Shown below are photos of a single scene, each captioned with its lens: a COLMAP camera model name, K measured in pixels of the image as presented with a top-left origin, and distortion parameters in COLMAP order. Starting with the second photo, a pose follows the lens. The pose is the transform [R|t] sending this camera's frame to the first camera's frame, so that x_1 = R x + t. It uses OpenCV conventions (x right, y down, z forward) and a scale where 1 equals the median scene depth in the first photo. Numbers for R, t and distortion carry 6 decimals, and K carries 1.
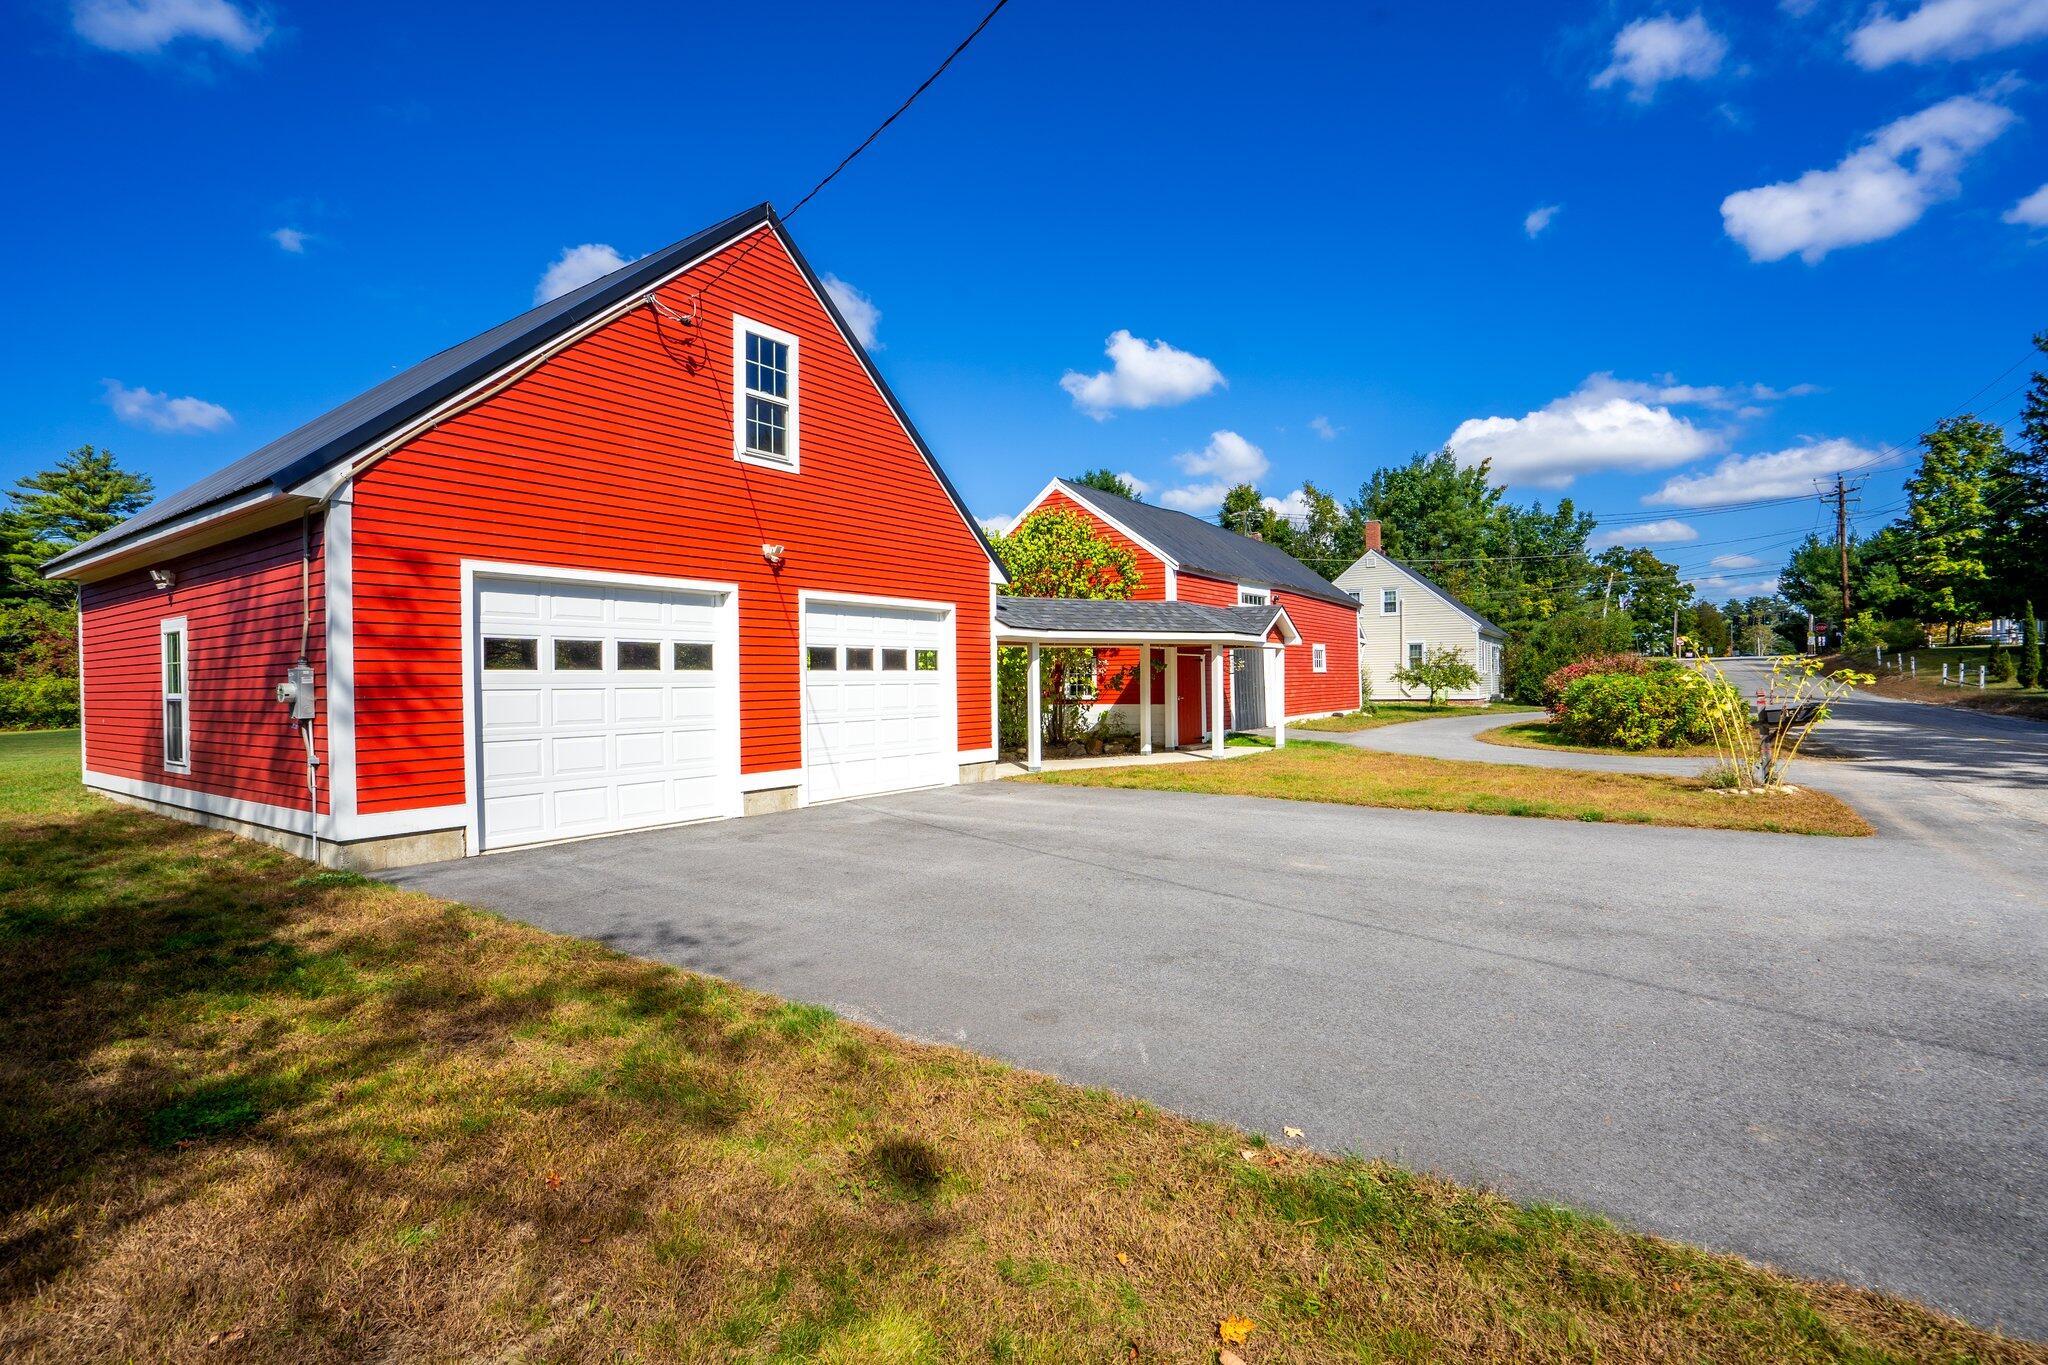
lens RADIAL K [[947.7, 0, 1024.0], [0, 947.7, 682.5], [0, 0, 1]] dist [-0.061323, 0.017871]
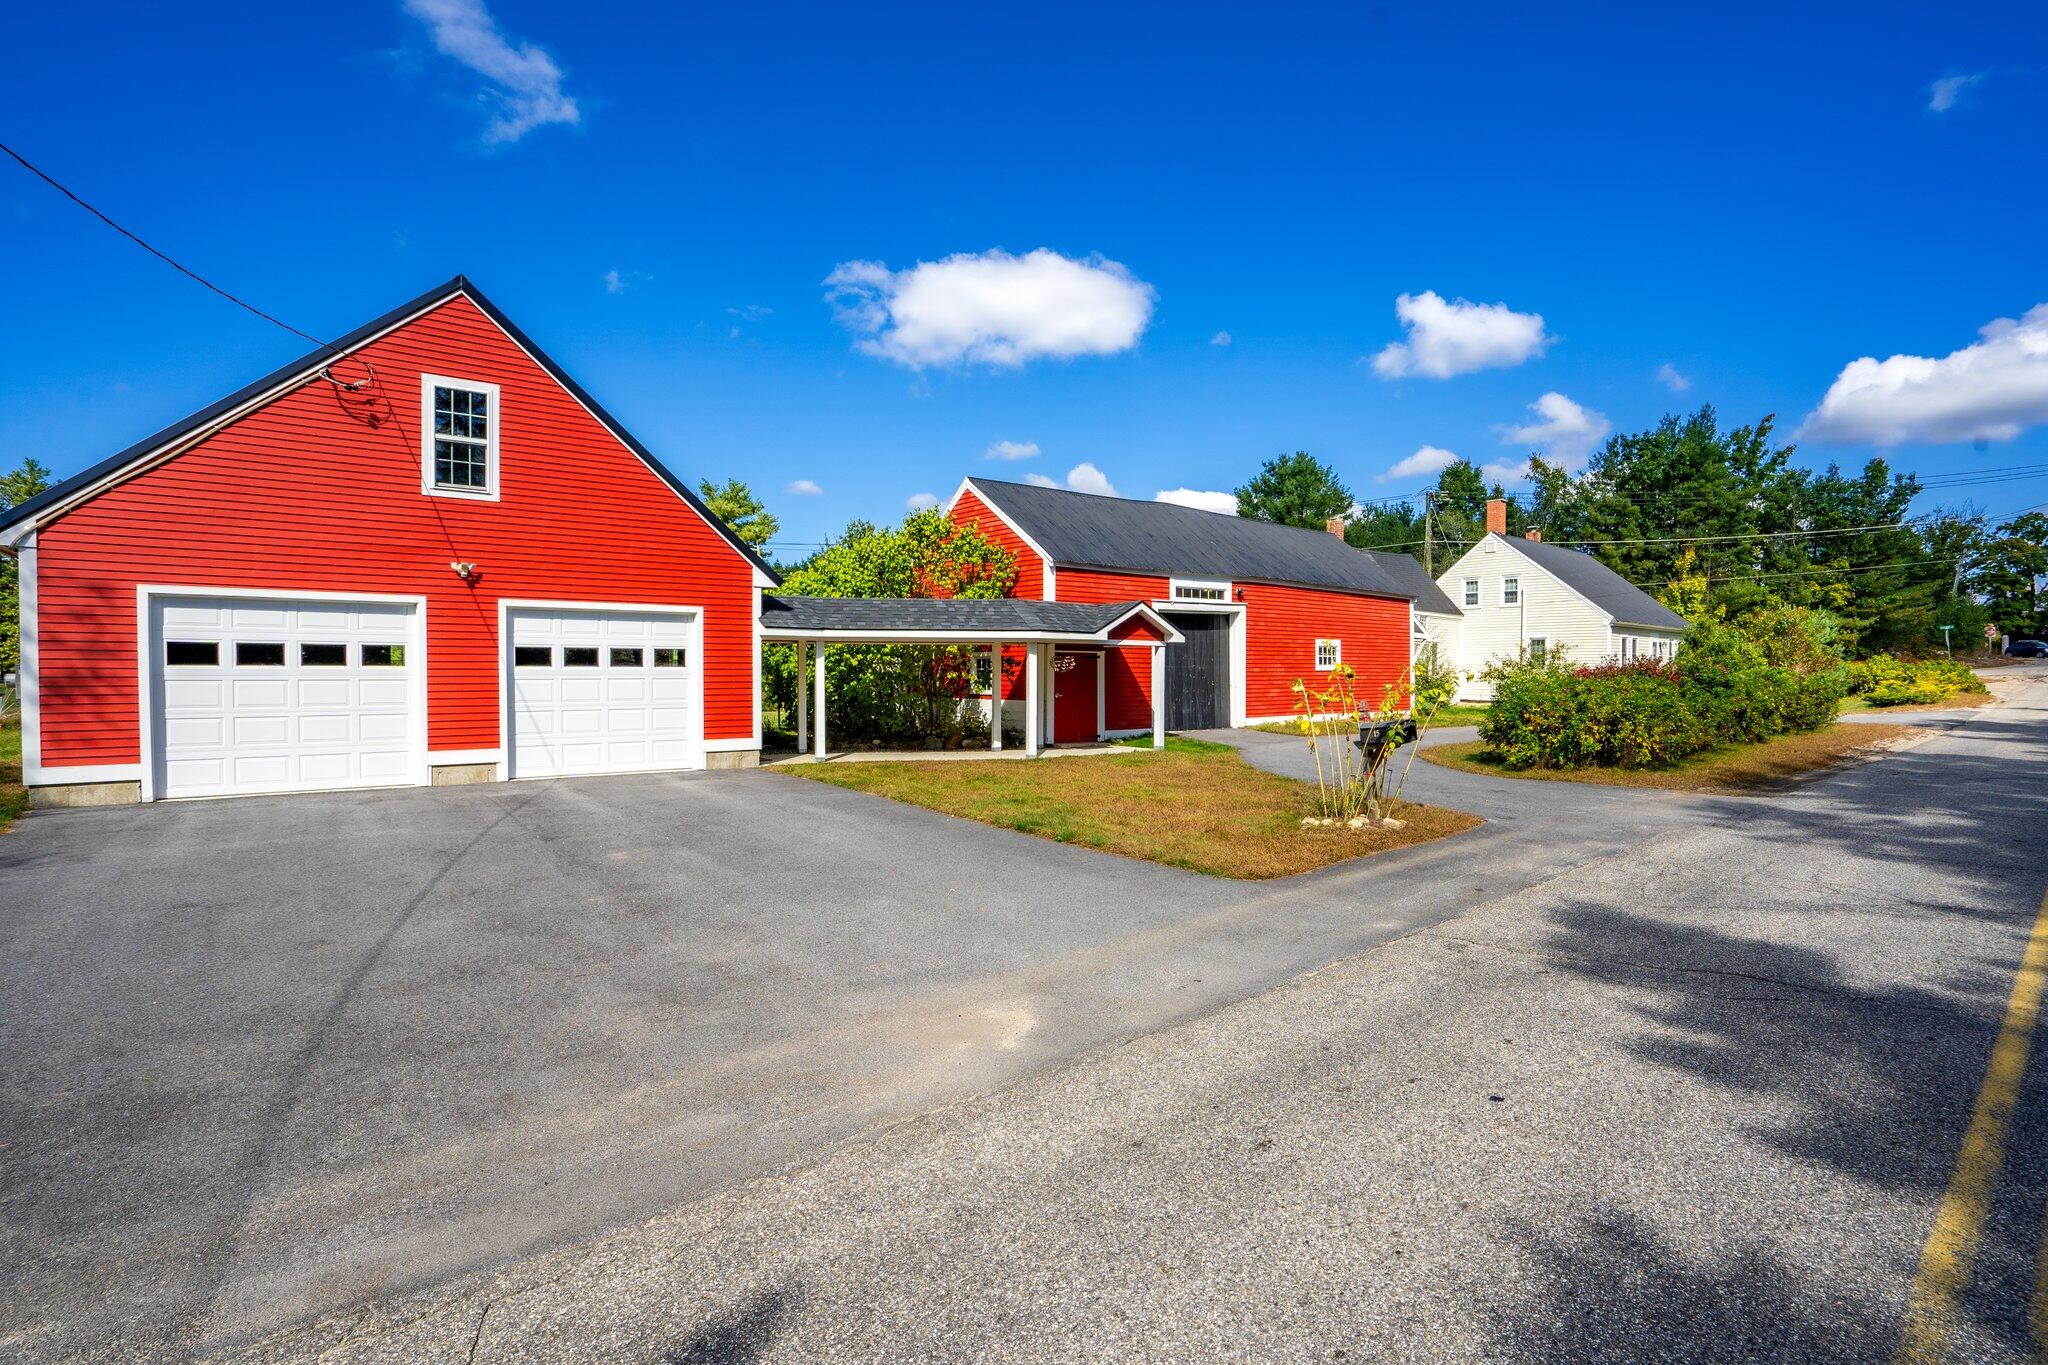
lens RADIAL K [[947.1, 0, 1029.2], [0, 947.1, 693.3], [0, 0, 1]] dist [-0.062102, 0.025634]
pose [[0.953716, 0.022523, -0.299863, 0.756899], [-0.015191, 0.999526, 0.026761, -0.020806], [0.300323, -0.020967, 0.953607, 0.078147]]
